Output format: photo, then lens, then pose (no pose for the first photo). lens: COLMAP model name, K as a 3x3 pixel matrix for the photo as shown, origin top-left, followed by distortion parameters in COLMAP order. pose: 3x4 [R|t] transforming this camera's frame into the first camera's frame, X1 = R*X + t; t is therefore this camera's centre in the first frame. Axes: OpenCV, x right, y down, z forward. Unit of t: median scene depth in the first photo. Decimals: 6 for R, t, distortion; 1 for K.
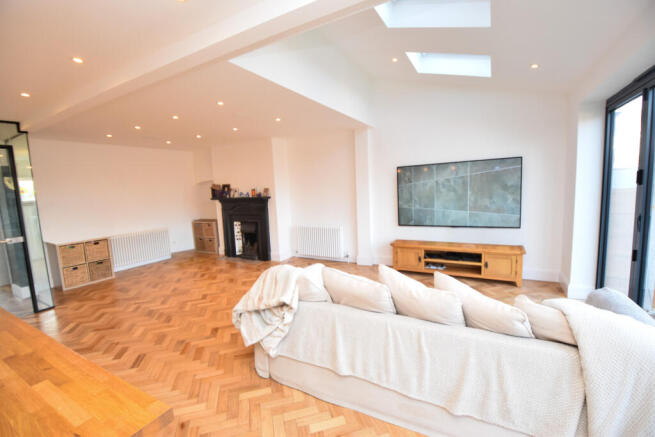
lens RADIAL K [[289.0, 0, 328.8], [0, 289.0, 220.2], [0, 0, 1]] dist [0.006685, -0.018518]
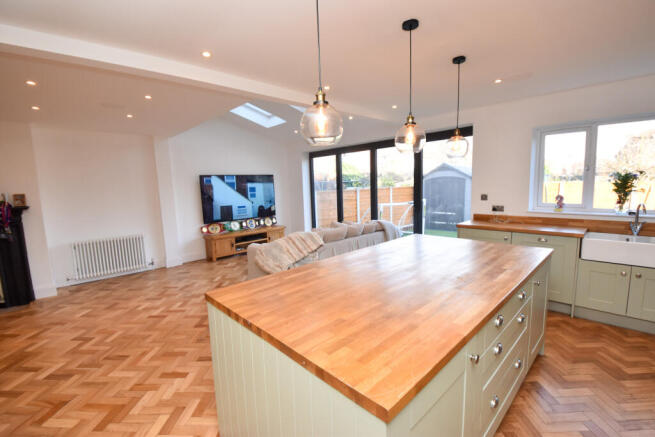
lens RADIAL K [[289.0, 0, 328.8], [0, 289.0, 220.2], [0, 0, 1]] dist [0.006685, -0.018518]
pose [[0.291418, -0.082089, 0.953067, -0.867296], [0.130450, 0.990414, 0.045419, 0.018276], [-0.947659, 0.111092, 0.299333, 0.164193]]
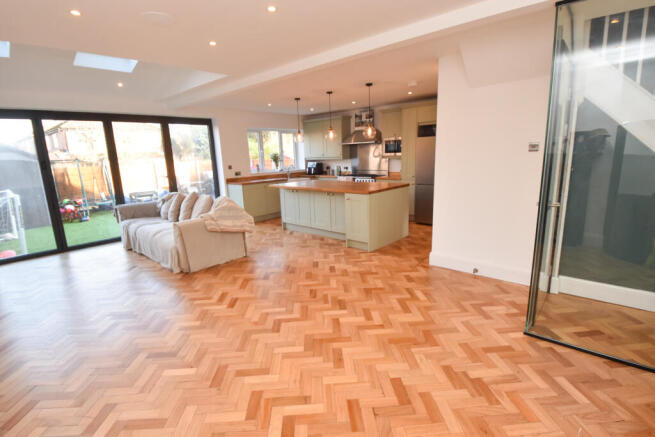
lens RADIAL K [[313.3, 0, 327.5], [0, 313.3, 218.5], [0, 0, 1]] dist [0.014648, -0.000010]
pose [[-0.971847, 0.035551, 0.232917, -0.669110], [0.107280, 0.946903, 0.303095, -0.136480], [-0.209774, 0.319549, -0.924058, 1.457823]]
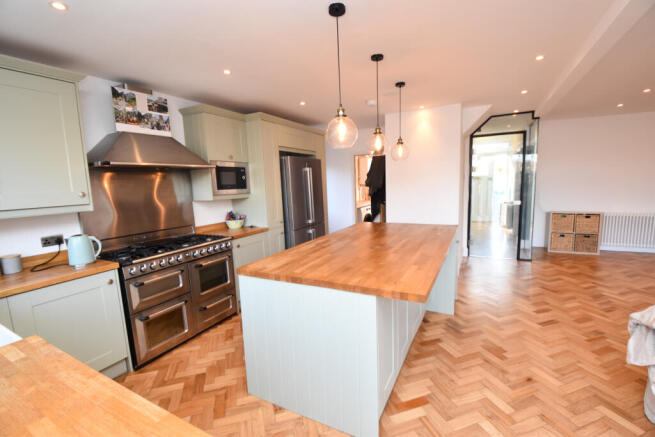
lens RADIAL K [[289.0, 0, 328.8], [0, 289.0, 220.2], [0, 0, 1]] dist [0.006685, -0.018518]
pose [[0.030171, 0.176955, -0.983756, 0.196823], [-0.081121, 0.981391, 0.174042, -0.012433], [0.996248, 0.074552, 0.043964, 0.051667]]
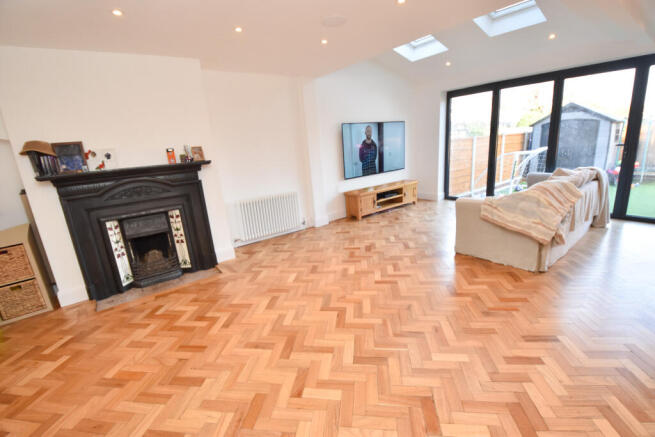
lens RADIAL K [[289.0, 0, 328.8], [0, 289.0, 220.2], [0, 0, 1]] dist [0.006685, -0.018518]
pose [[0.392808, -0.217871, 0.893439, -0.907022], [0.162571, 0.972681, 0.165719, -0.025289], [-0.905137, 0.080151, 0.417497, 0.702466]]
